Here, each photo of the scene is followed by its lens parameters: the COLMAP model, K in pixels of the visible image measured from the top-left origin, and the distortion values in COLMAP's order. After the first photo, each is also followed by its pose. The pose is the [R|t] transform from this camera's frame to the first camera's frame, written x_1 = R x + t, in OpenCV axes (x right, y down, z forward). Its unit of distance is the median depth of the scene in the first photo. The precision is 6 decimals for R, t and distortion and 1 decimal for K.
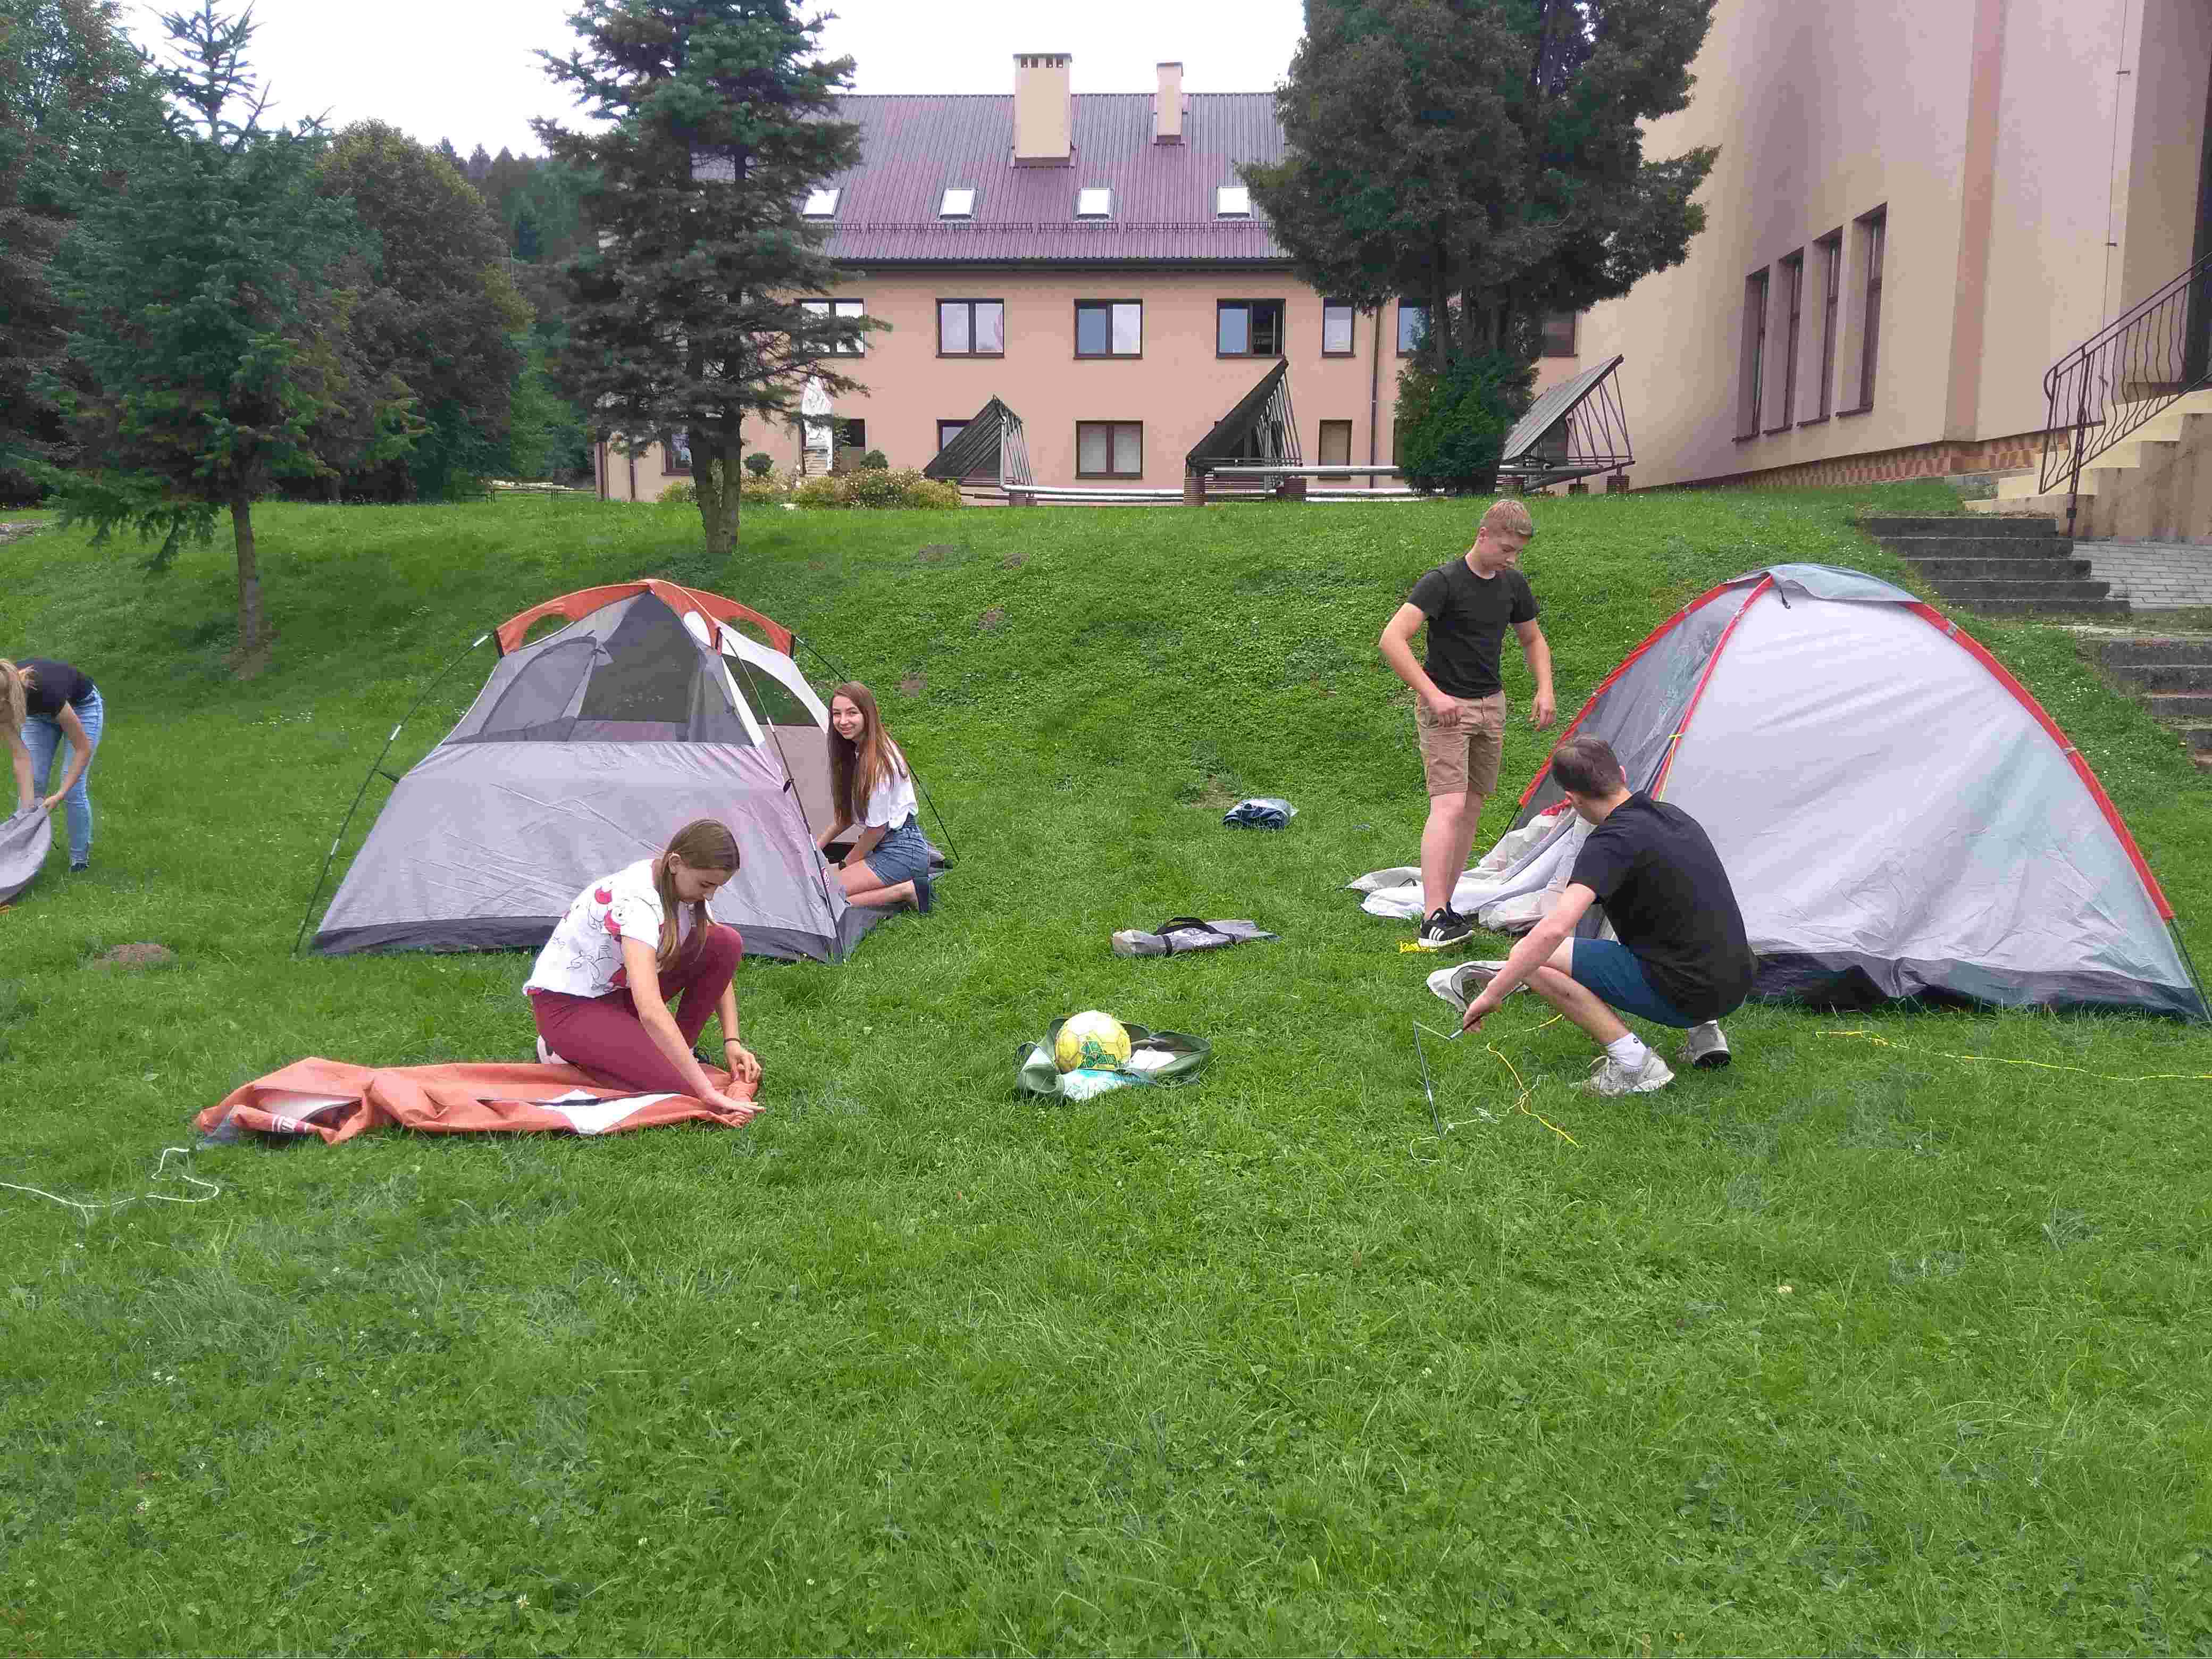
lens RADIAL K [[1840.6, 0, 1106.0], [0, 1840.6, 829.5], [0, 0, 1]] dist [0.131746, -0.242193]
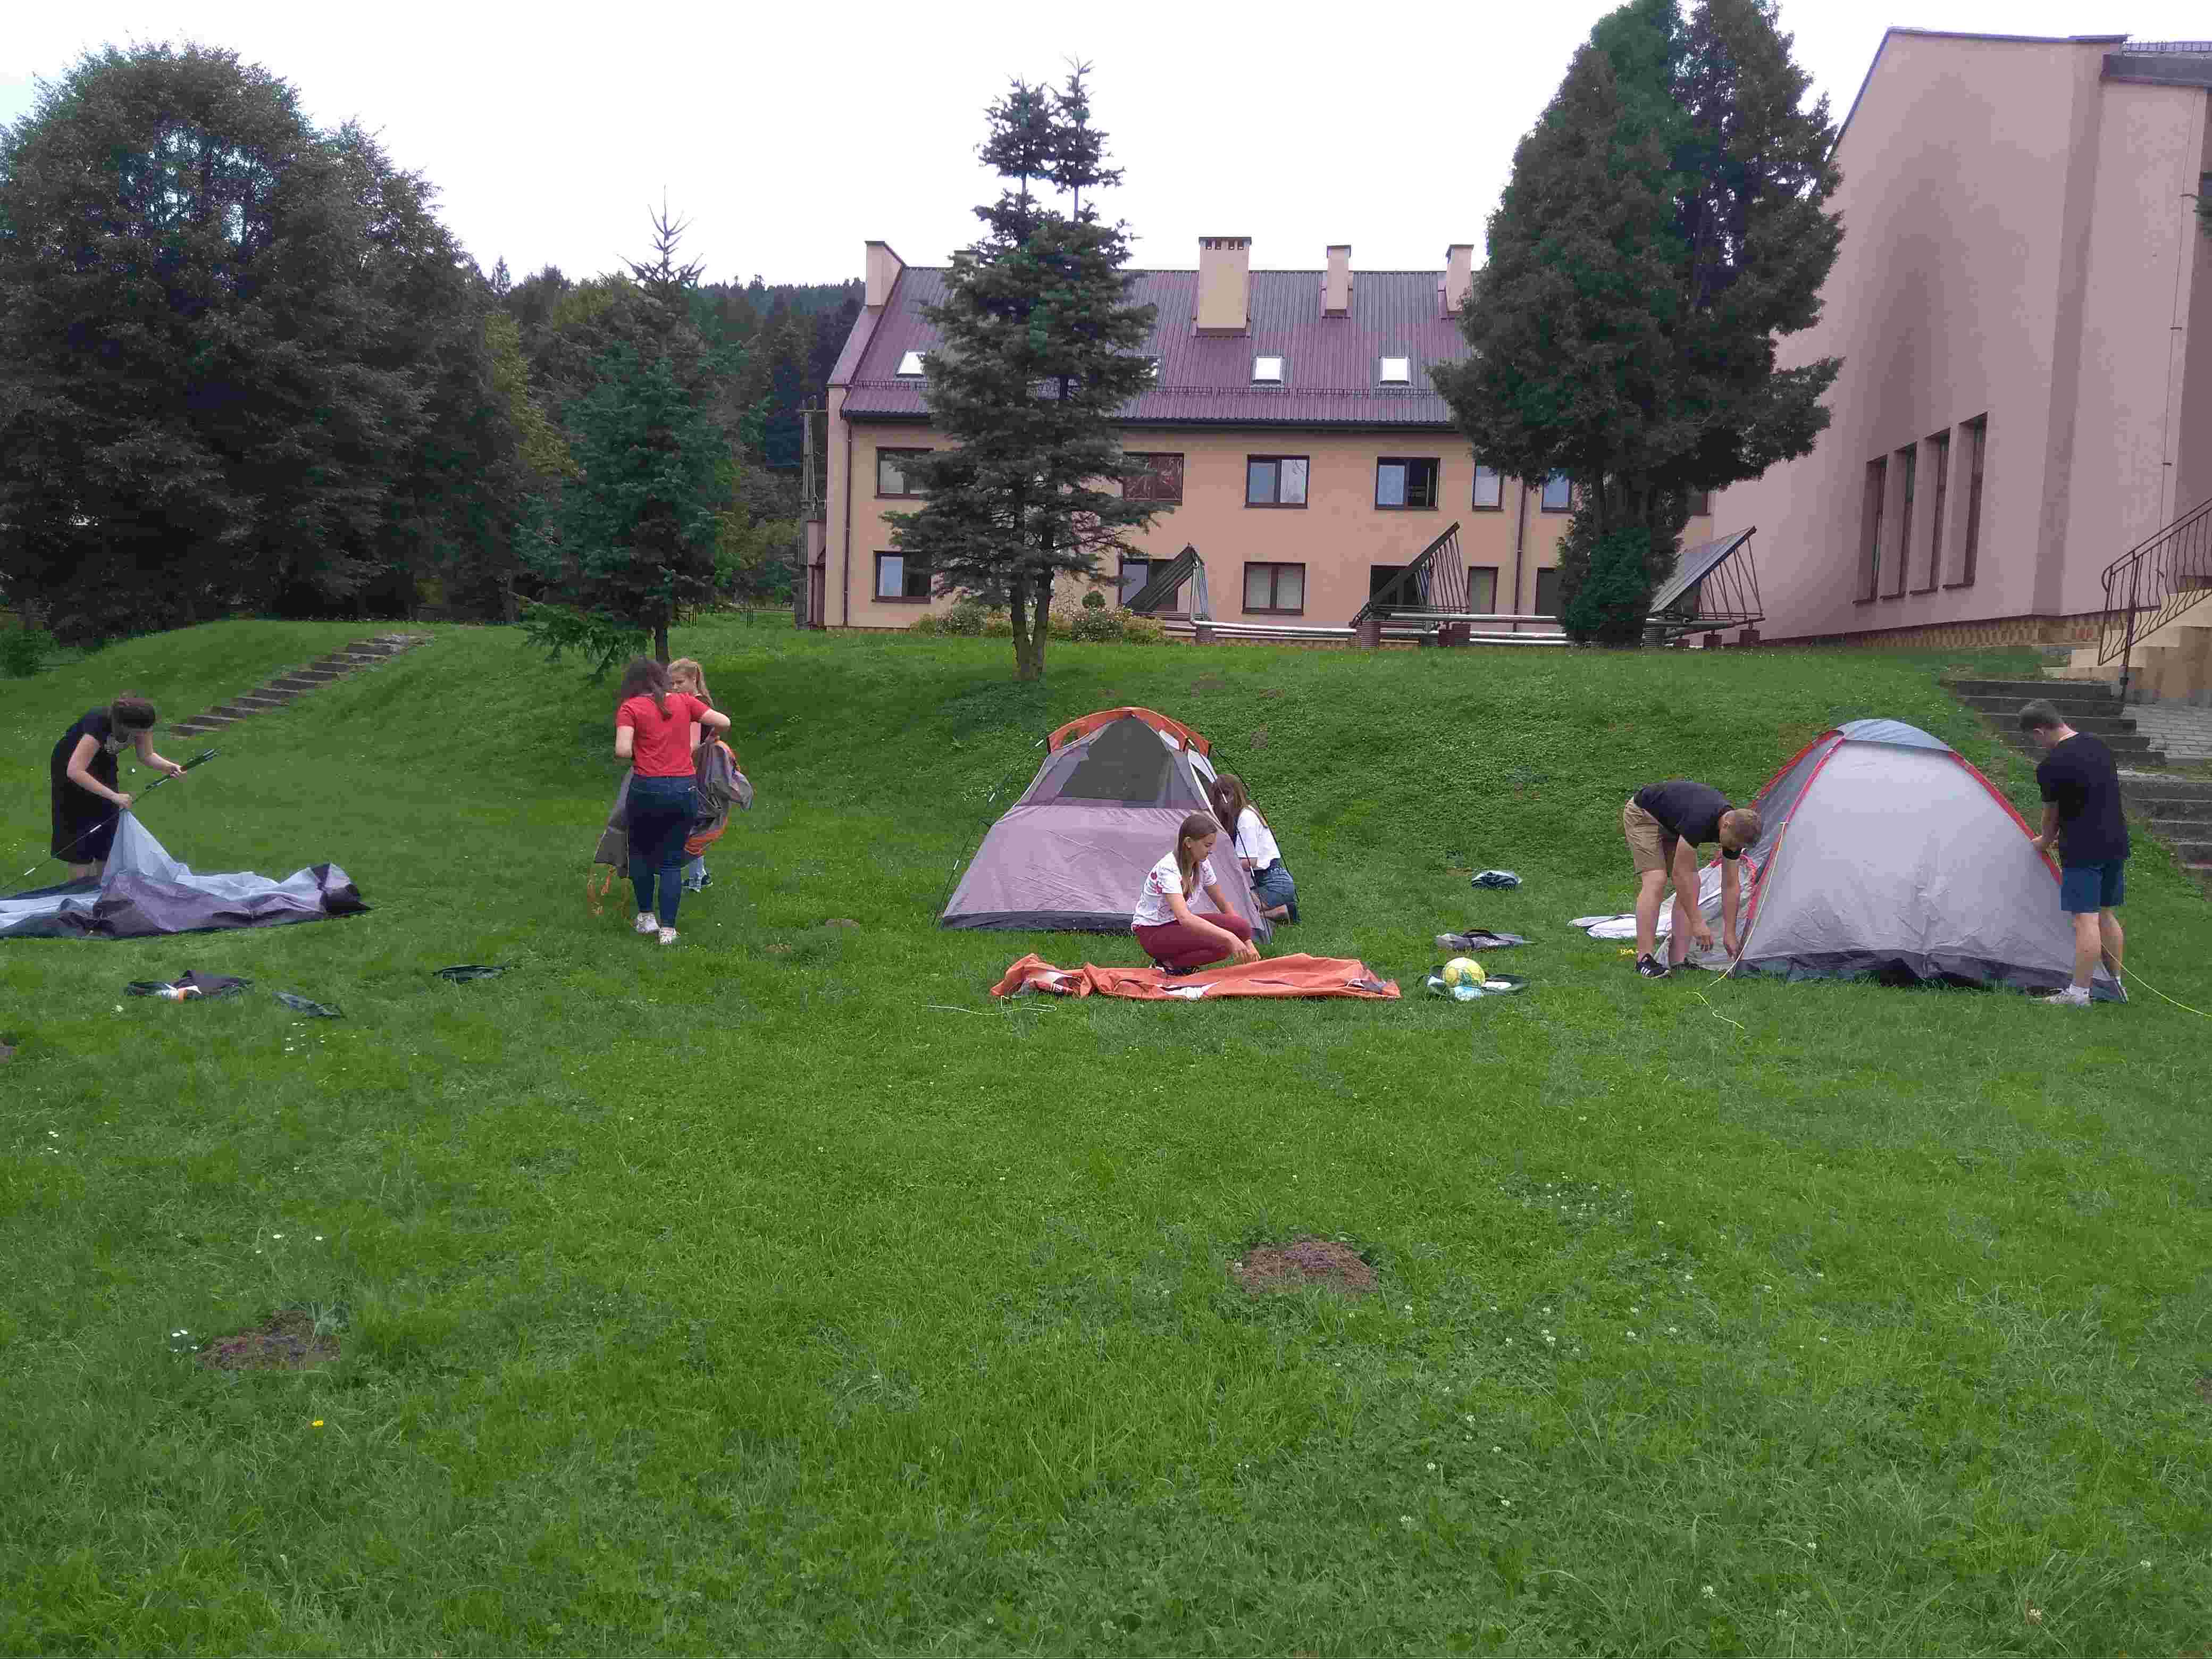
lens RADIAL K [[1840.6, 0, 1106.0], [0, 1840.6, 829.5], [0, 0, 1]] dist [0.131746, -0.242193]
pose [[0.997675, 0.033982, -0.059069, -0.057556], [-0.037726, 0.997271, -0.063466, 0.023349], [0.056751, 0.065547, 0.996234, -0.186660]]
